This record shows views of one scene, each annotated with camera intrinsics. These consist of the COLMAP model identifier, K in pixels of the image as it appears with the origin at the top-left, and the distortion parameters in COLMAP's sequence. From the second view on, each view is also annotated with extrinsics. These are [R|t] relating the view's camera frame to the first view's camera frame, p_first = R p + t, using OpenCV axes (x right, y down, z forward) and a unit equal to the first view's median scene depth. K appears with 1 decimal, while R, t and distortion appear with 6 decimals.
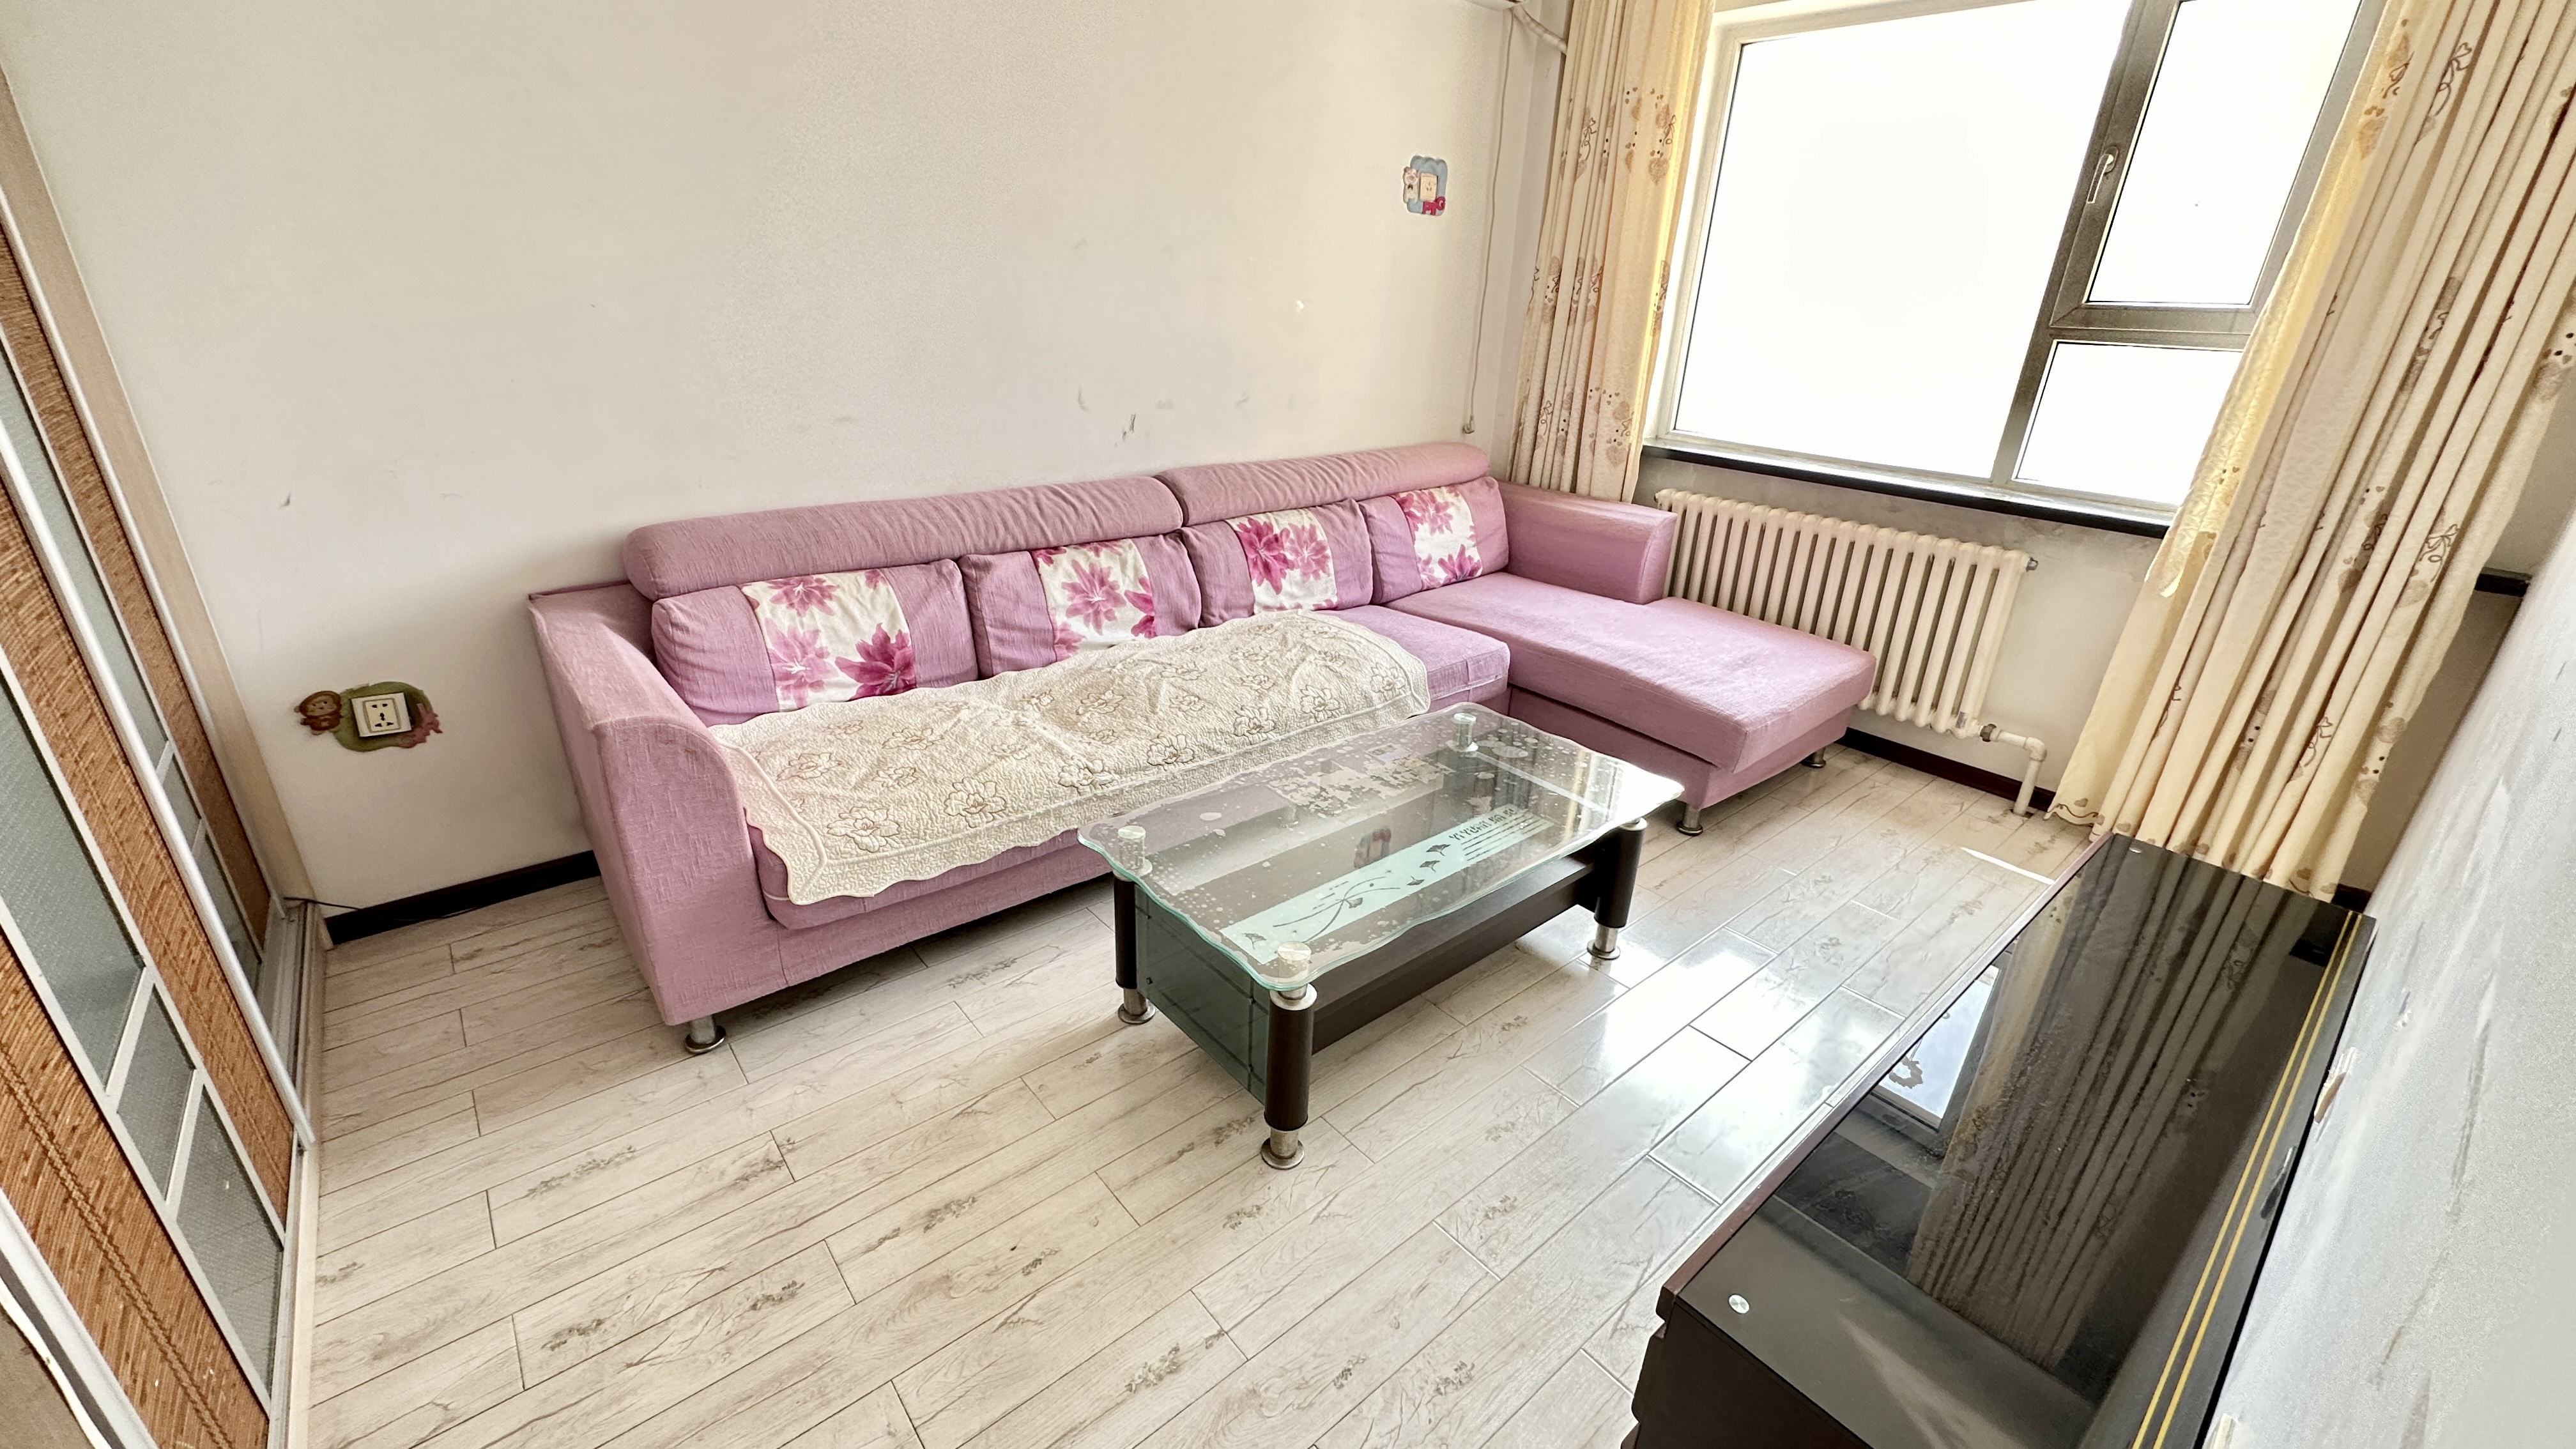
lens RADIAL K [[1027.9, 0, 1284.9], [0, 1027.9, 723.6], [0, 0, 1]] dist [-0.003024, 0.000320]
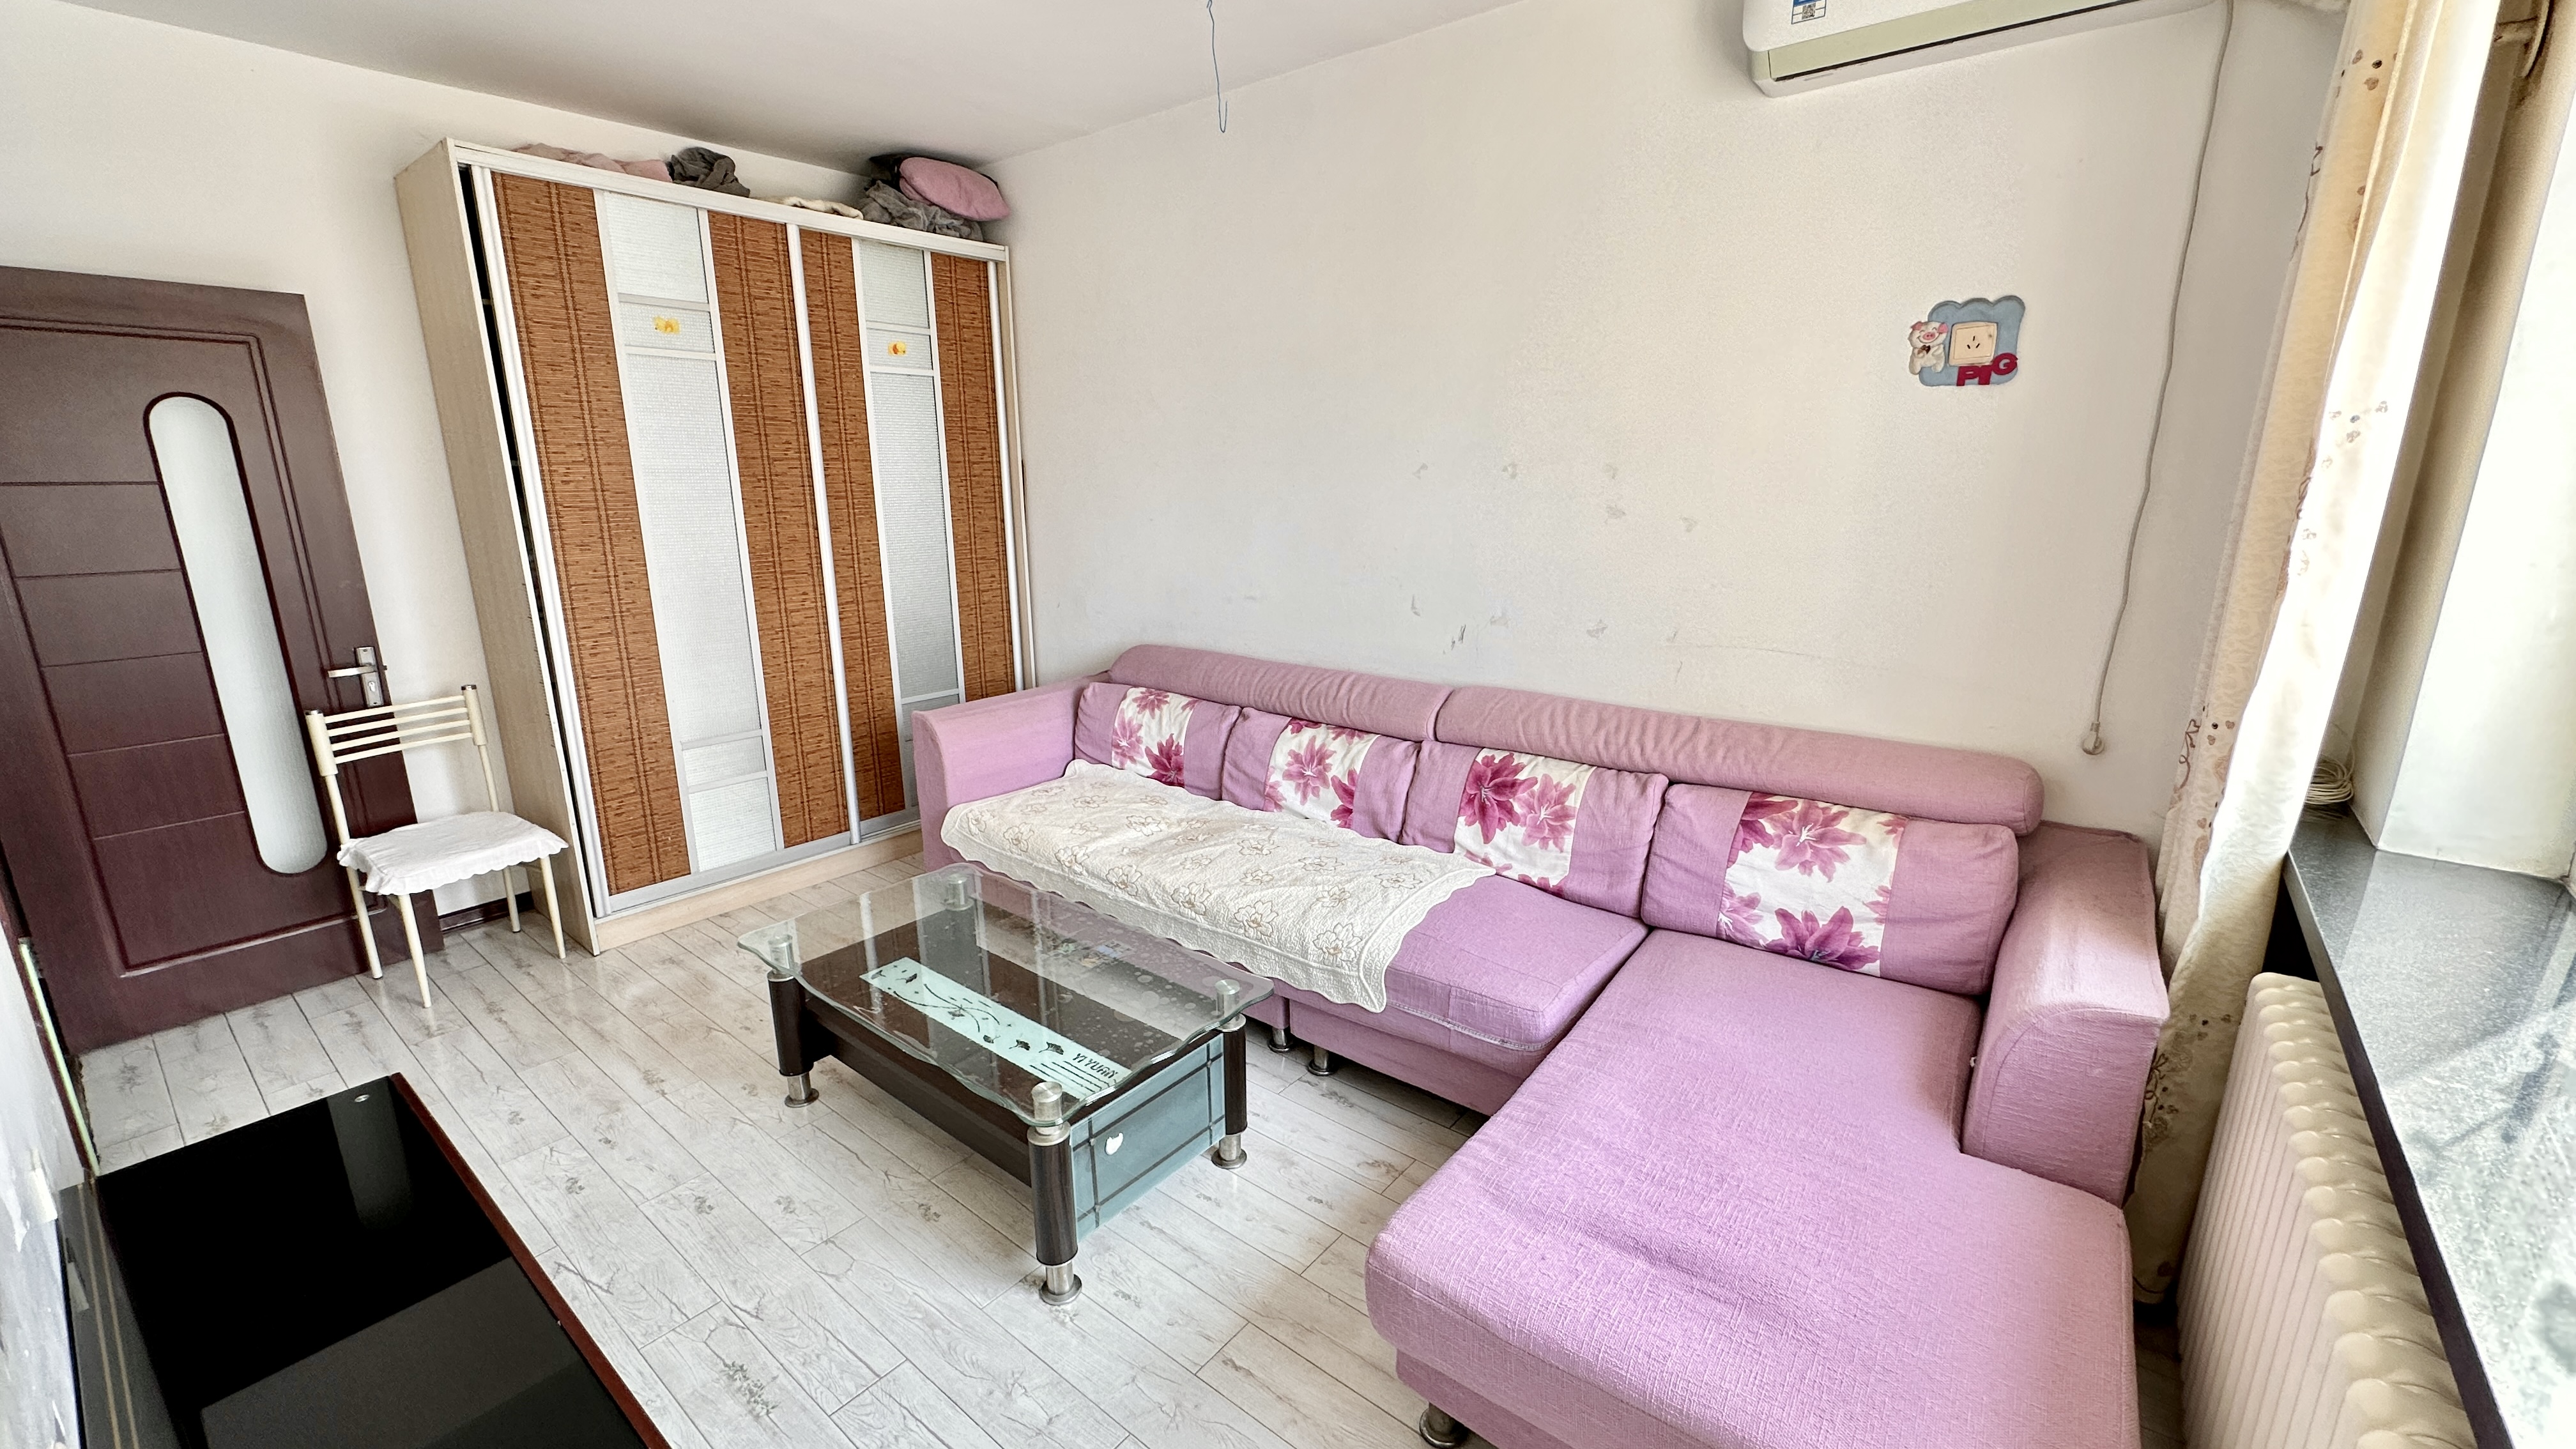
lens RADIAL K [[1027.9, 0, 1284.9], [0, 1027.9, 723.6], [0, 0, 1]] dist [-0.003024, 0.000320]
pose [[0.189977, 0.198254, -0.961563, 0.832768], [-0.370153, 0.921588, 0.116881, -0.279782], [0.909338, 0.333721, 0.248465, 0.660763]]
